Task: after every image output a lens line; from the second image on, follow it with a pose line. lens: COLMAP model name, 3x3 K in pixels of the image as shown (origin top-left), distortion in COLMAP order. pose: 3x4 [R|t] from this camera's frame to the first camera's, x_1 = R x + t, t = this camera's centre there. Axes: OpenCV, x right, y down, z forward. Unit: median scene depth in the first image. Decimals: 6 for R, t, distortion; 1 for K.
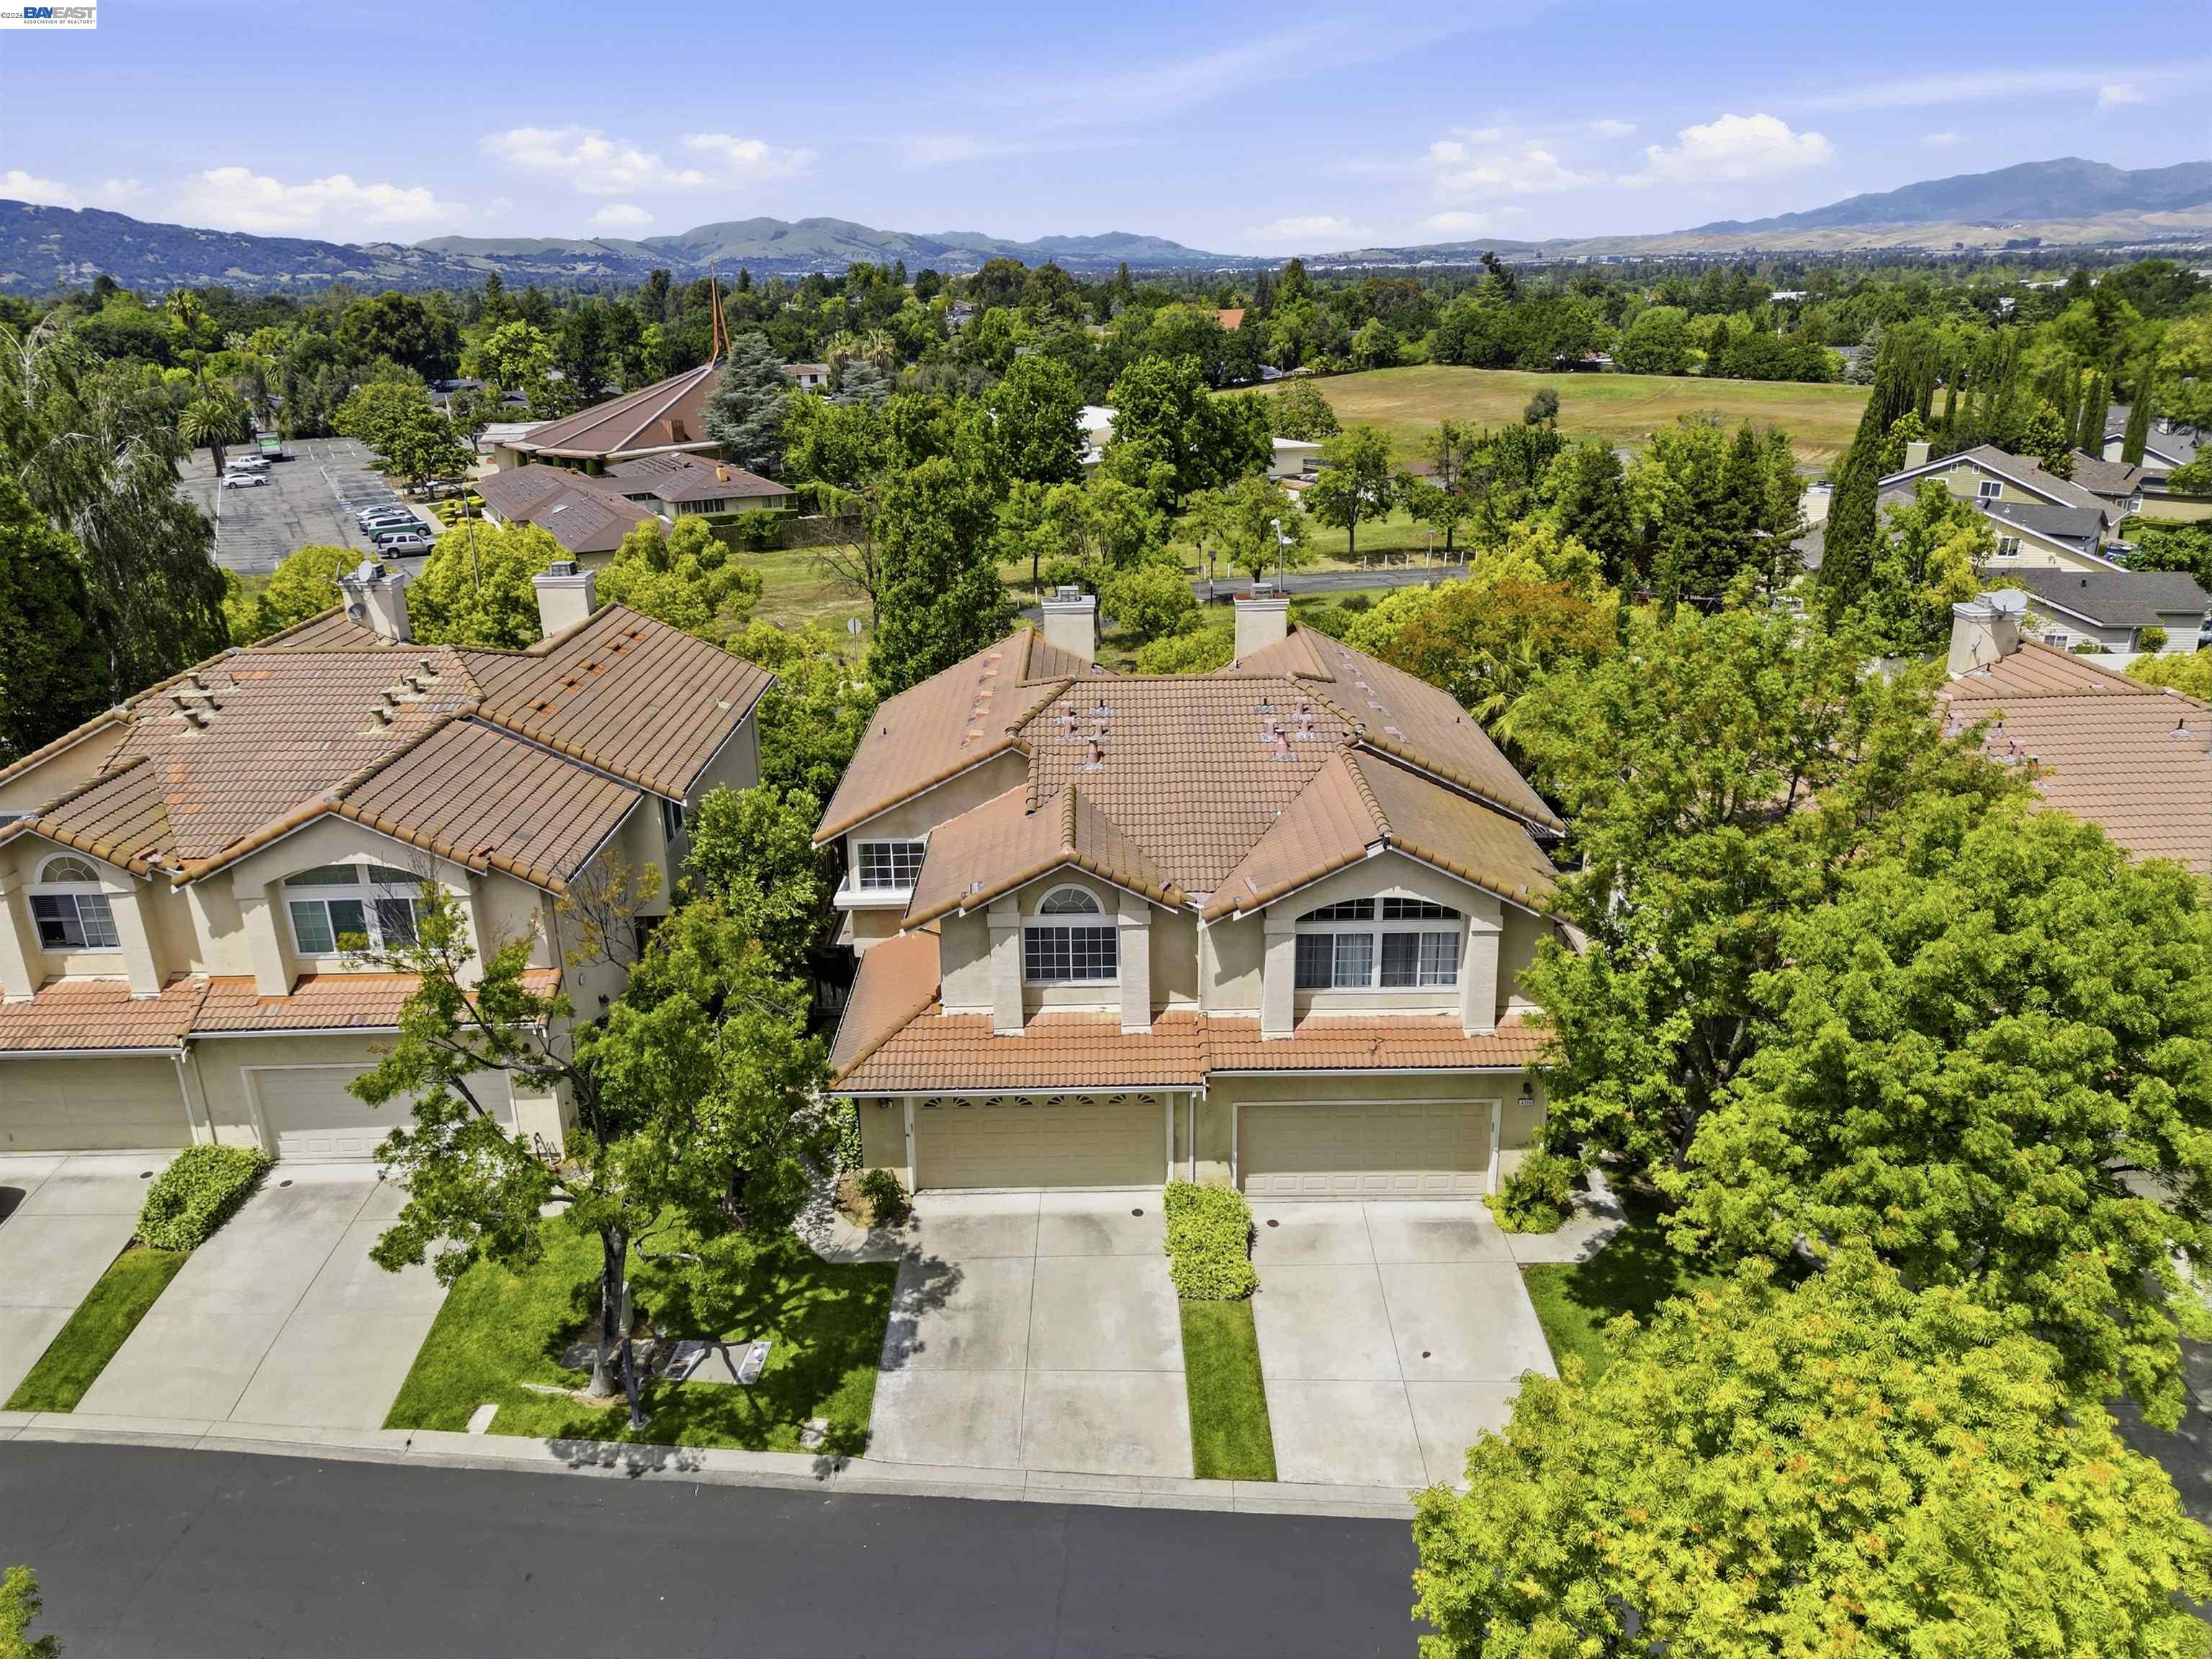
lens RADIAL K [[1545.1, 0, 1102.0], [0, 1545.1, 793.9], [0, 0, 1]] dist [0.059510, -0.040835]
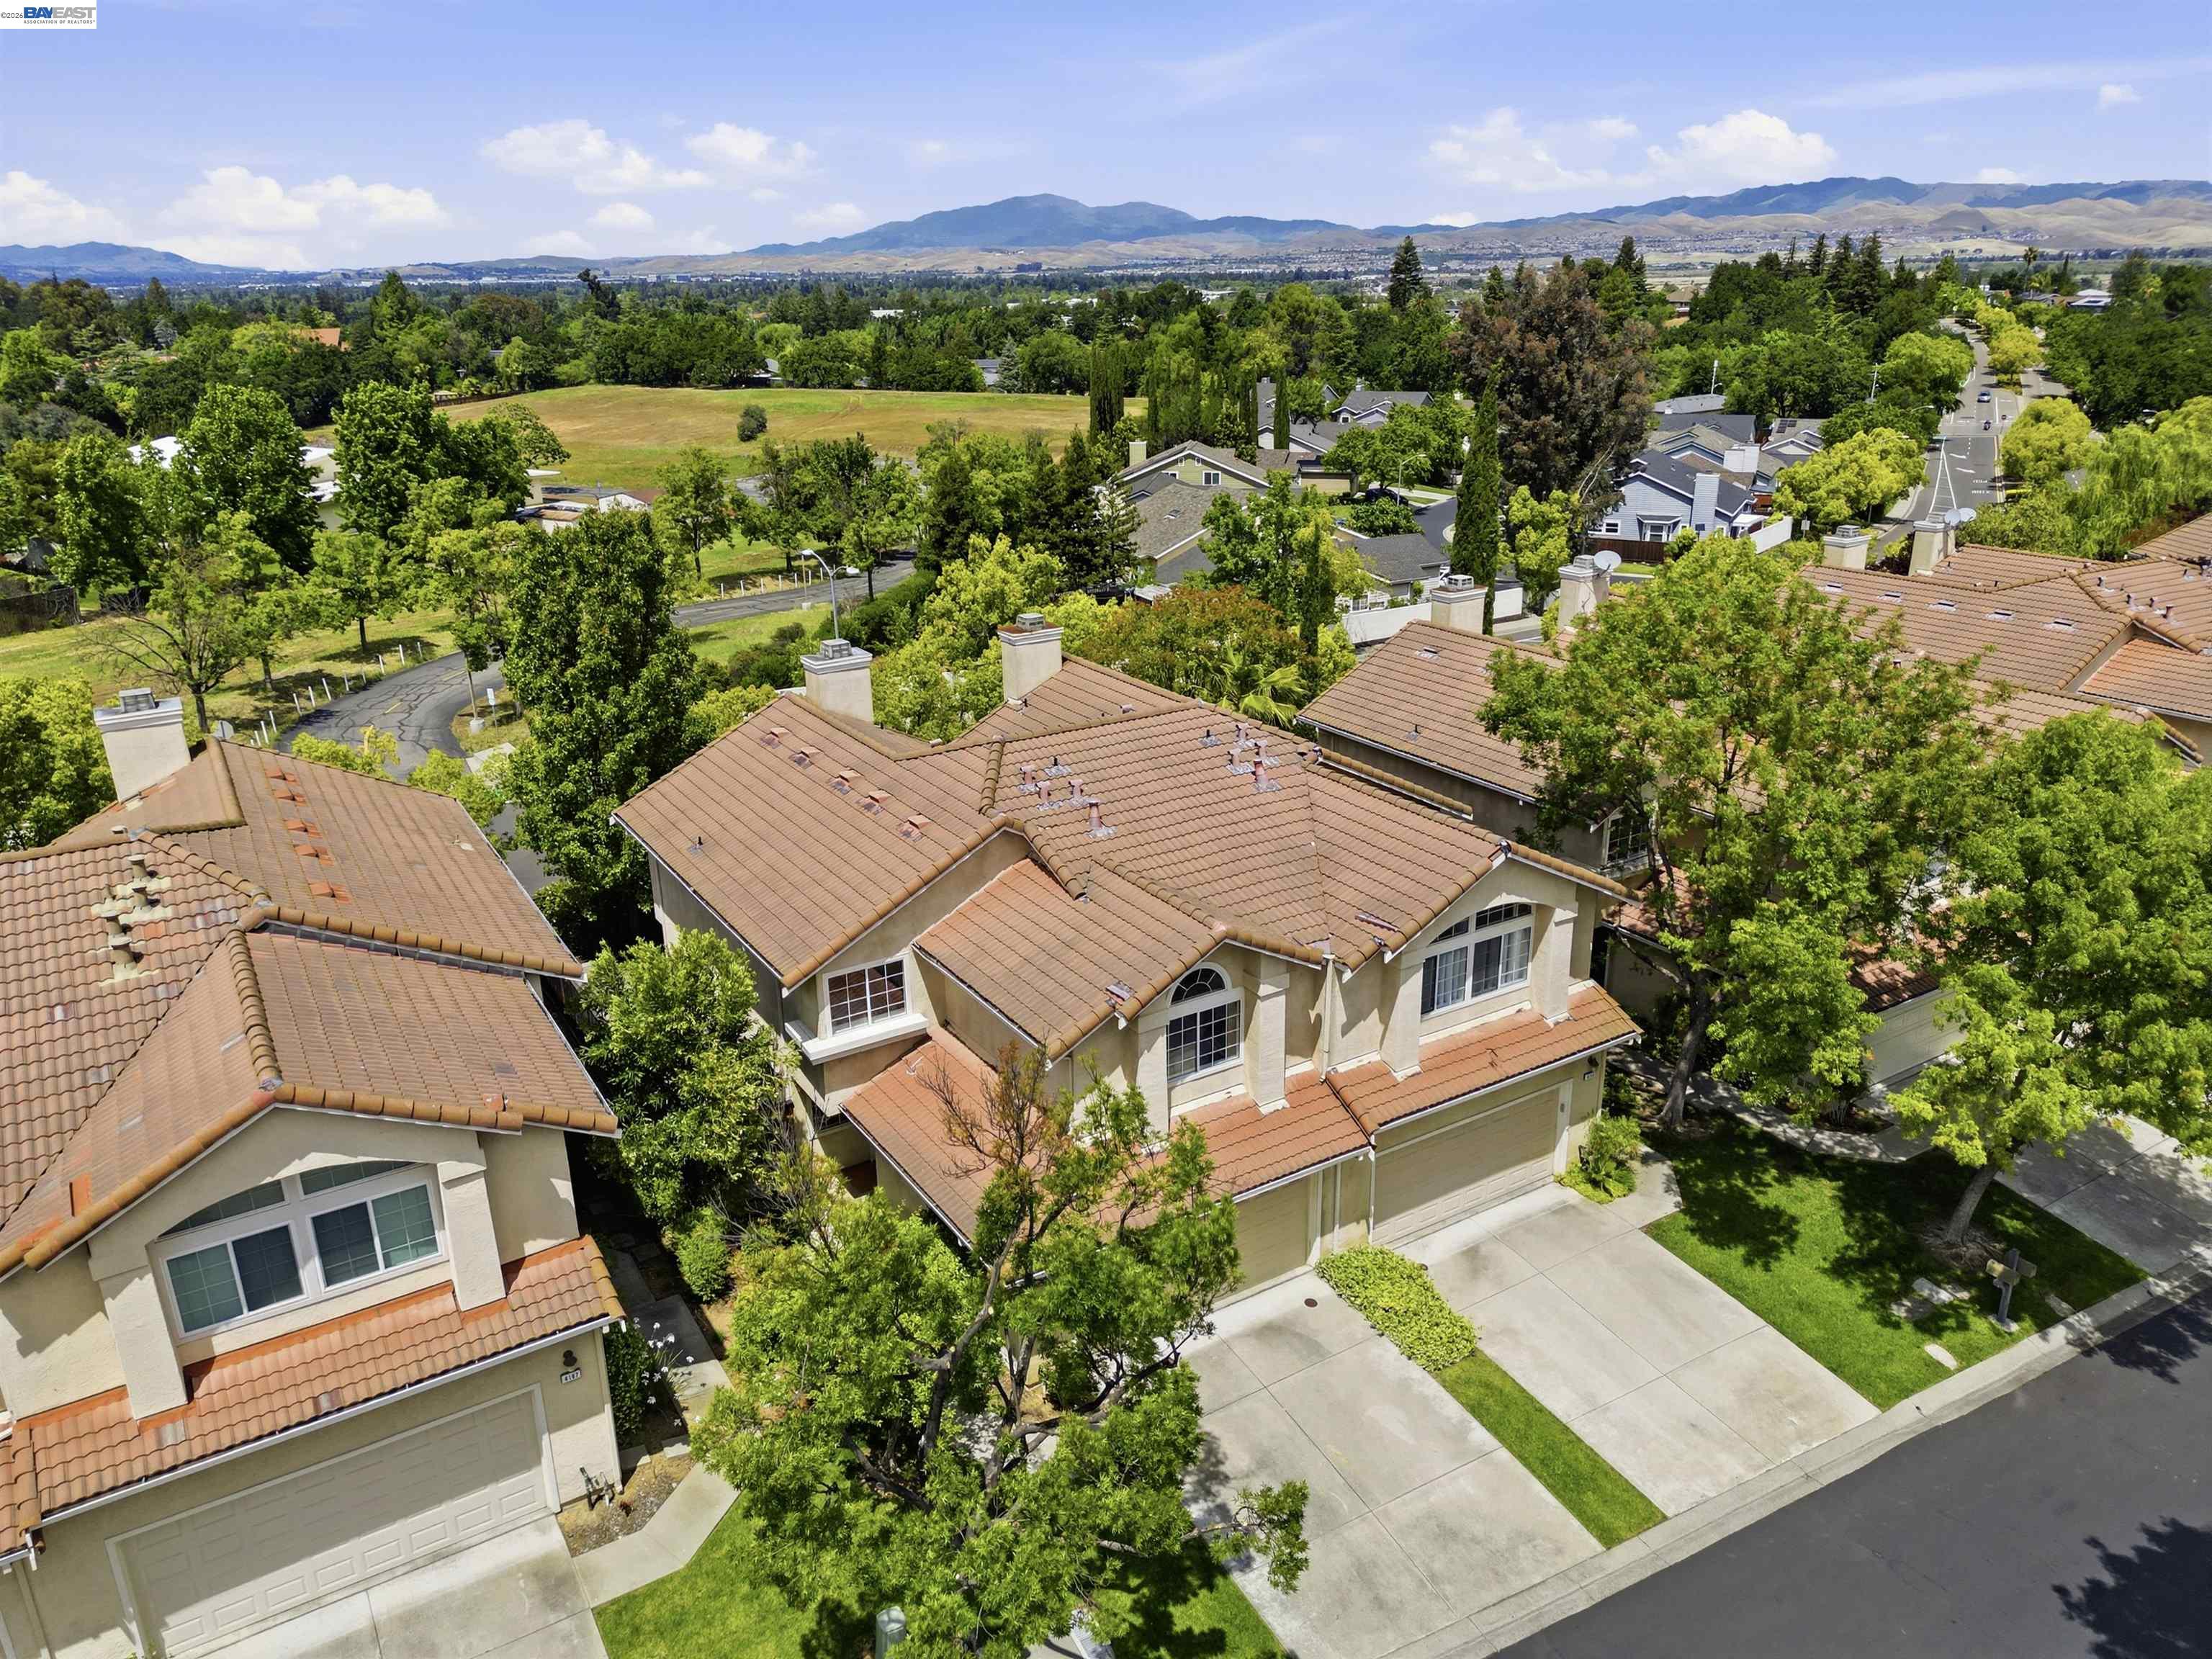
lens RADIAL K [[1545.1, 0, 1092.2], [0, 1545.1, 813.7], [0, 0, 1]] dist [0.059510, -0.040835]
pose [[0.855669, -0.171054, 0.488438, -0.473990], [0.170657, 0.984269, 0.045731, -0.074612], [-0.488577, 0.044225, 0.871399, 0.248825]]
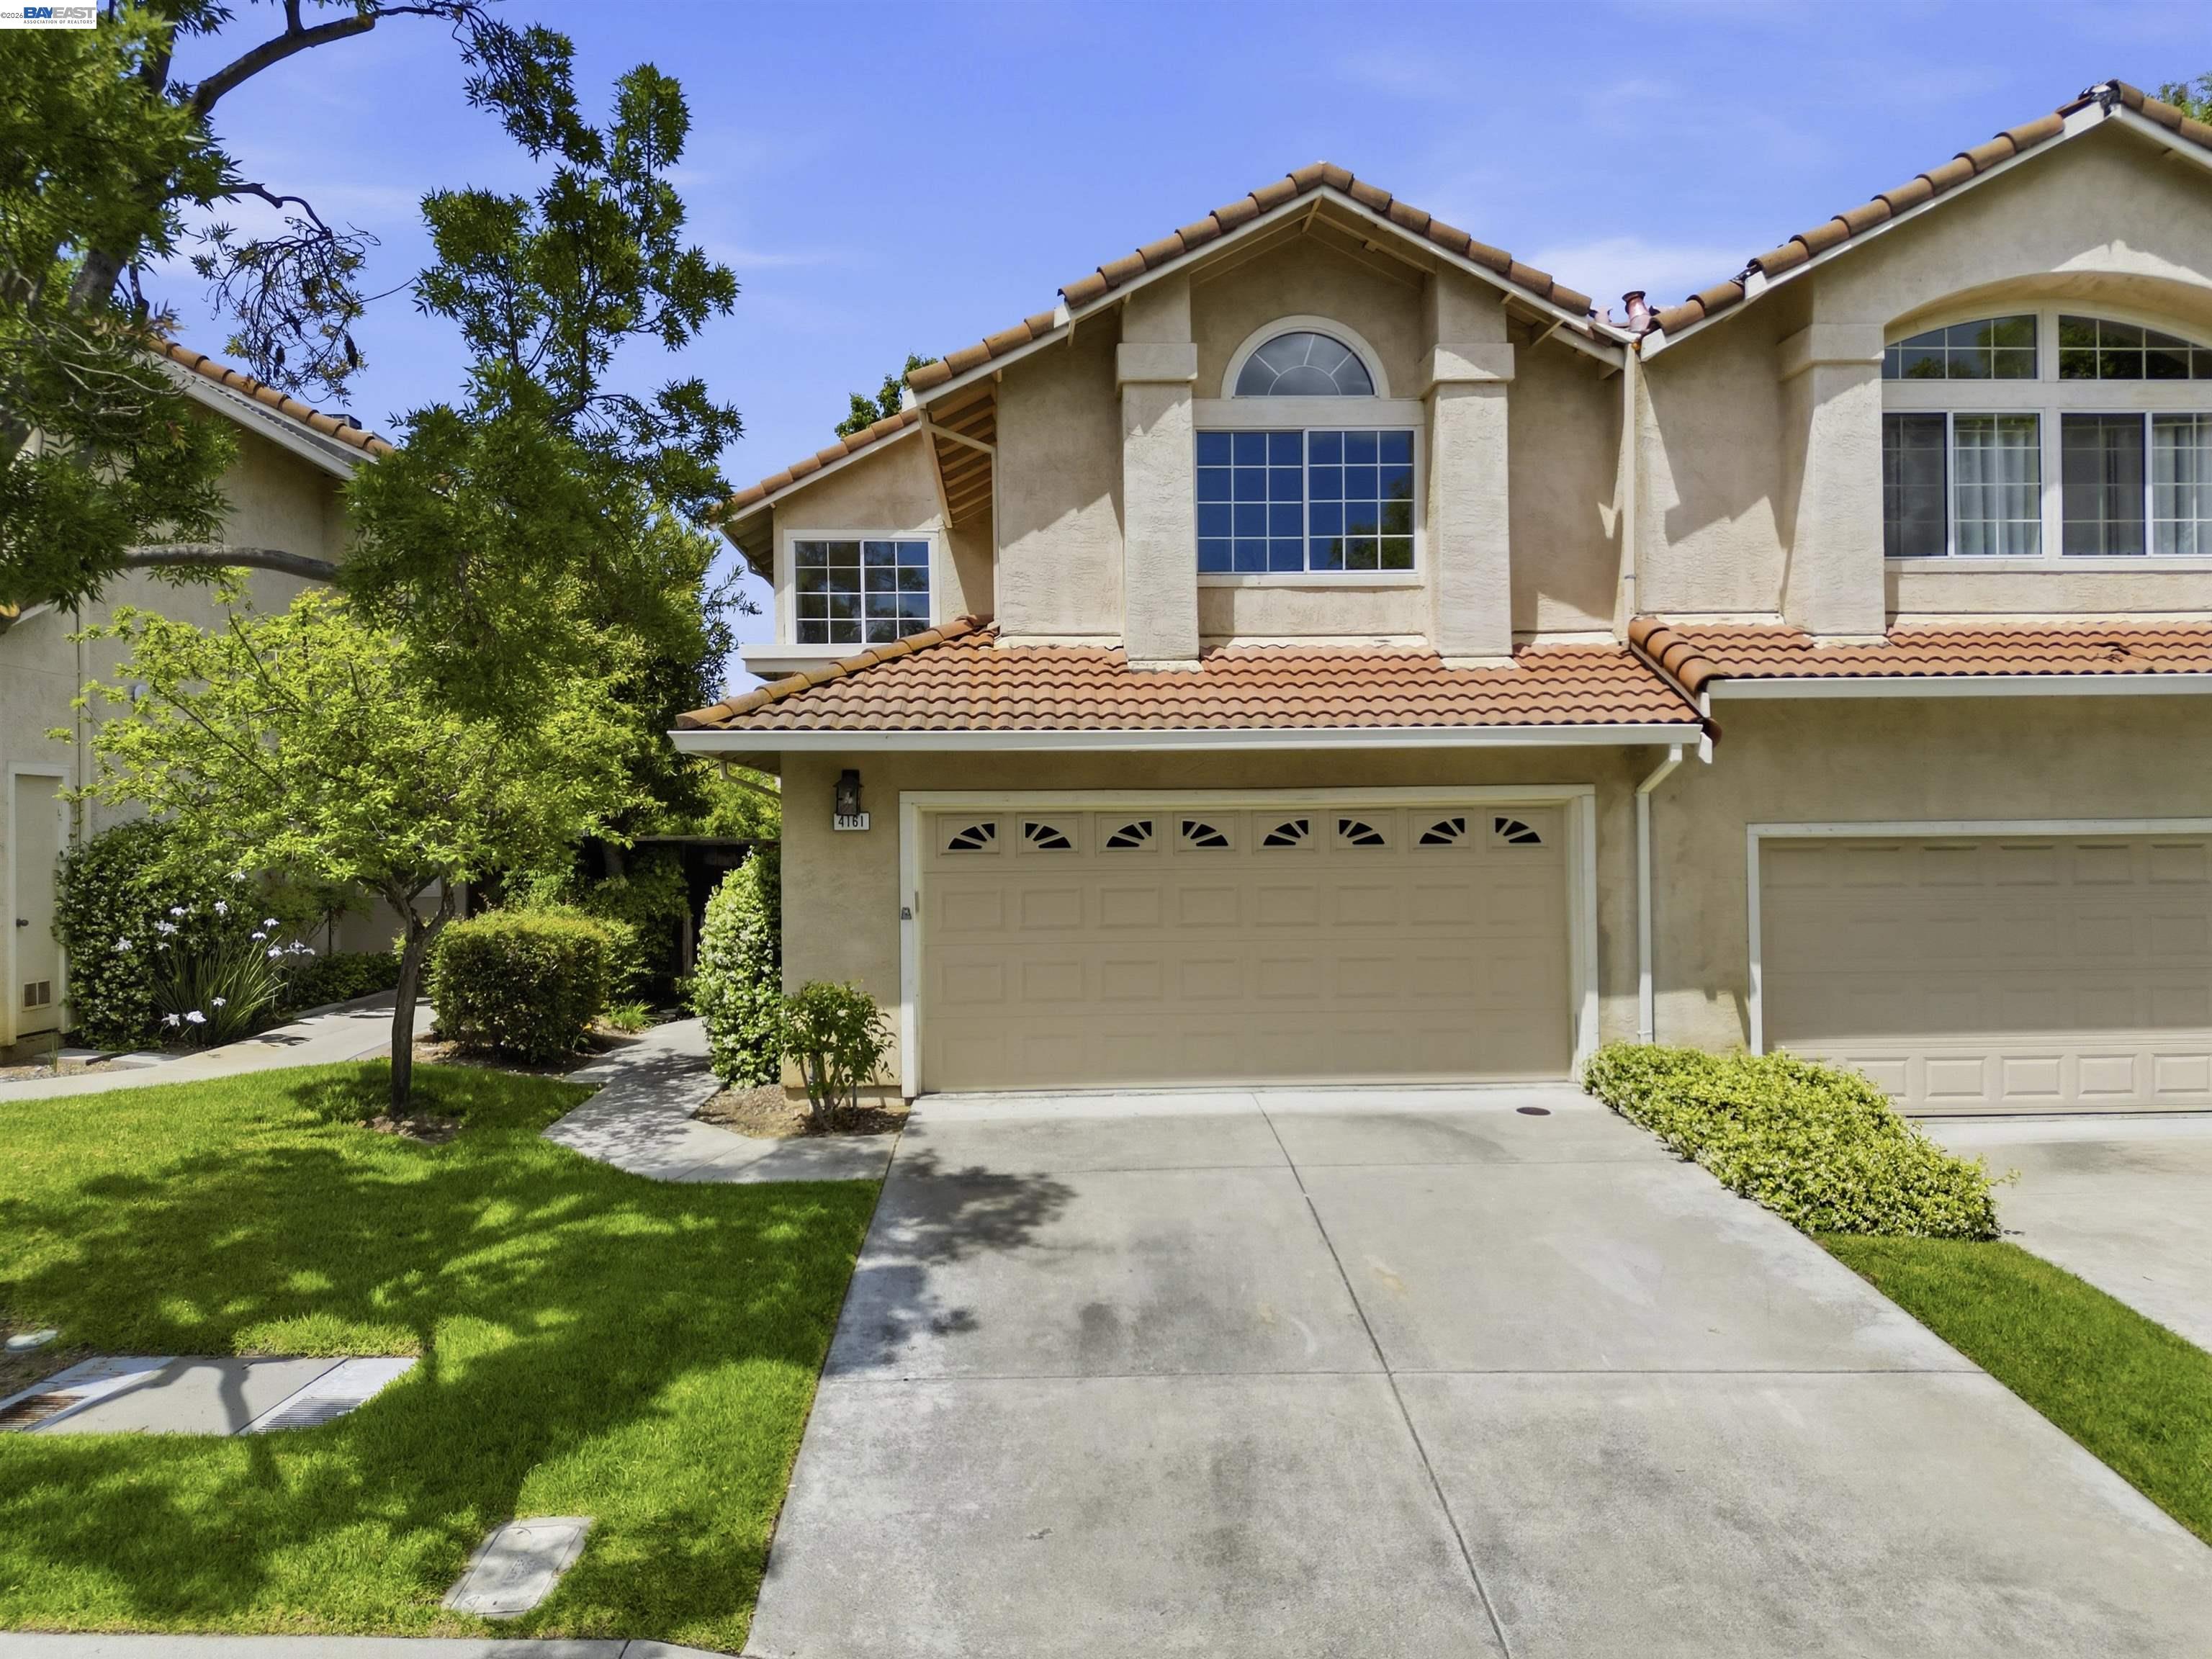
lens RADIAL K [[1545.1, 0, 1102.3], [0, 1545.1, 817.5], [0, 0, 1]] dist [0.059510, -0.040835]
pose [[0.998612, 0.005699, 0.052362, -0.095293], [0.012154, 0.942369, -0.334353, 0.319362], [-0.051250, 0.334526, 0.940992, 0.626192]]
